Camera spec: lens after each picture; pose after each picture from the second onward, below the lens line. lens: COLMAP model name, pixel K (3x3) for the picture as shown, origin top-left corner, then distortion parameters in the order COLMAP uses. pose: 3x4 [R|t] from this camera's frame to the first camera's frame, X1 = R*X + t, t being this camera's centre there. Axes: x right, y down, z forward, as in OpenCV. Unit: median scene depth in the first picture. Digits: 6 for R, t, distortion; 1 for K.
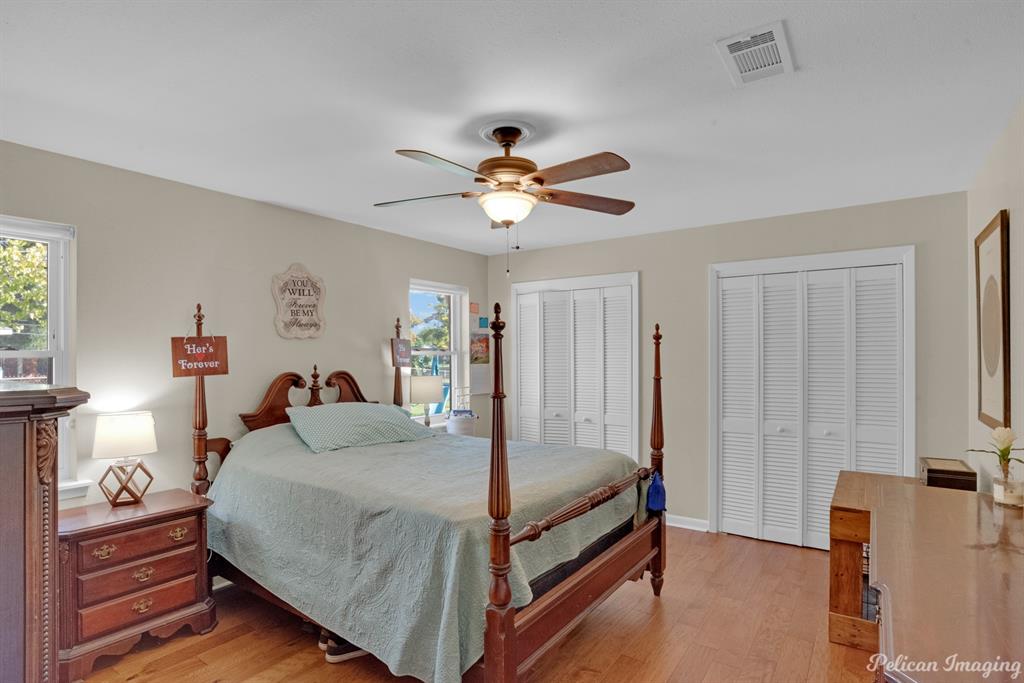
lens RADIAL K [[525.2, 0, 518.9], [0, 525.2, 344.7], [0, 0, 1]] dist [-0.038421, 0.015945]
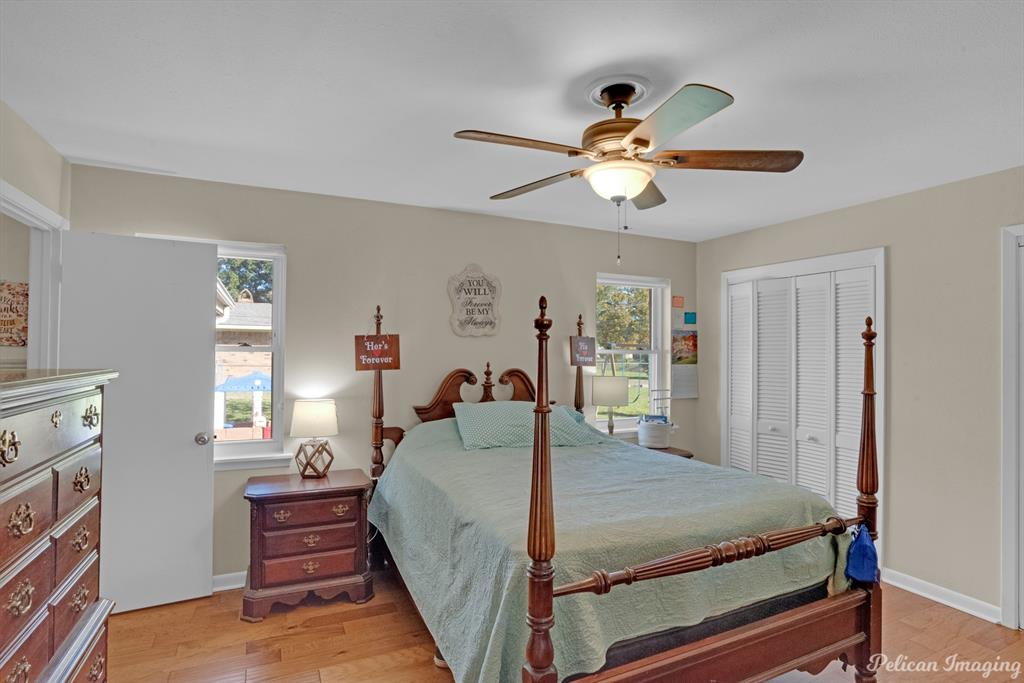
lens RADIAL K [[525.2, 0, 505.9], [0, 525.2, 336.0], [0, 0, 1]] dist [-0.038421, 0.015945]
pose [[0.874216, 0.001090, -0.485535, 0.189180], [-0.005509, 0.999955, -0.007674, -0.006649], [0.485505, 0.009383, 0.874183, 0.157801]]
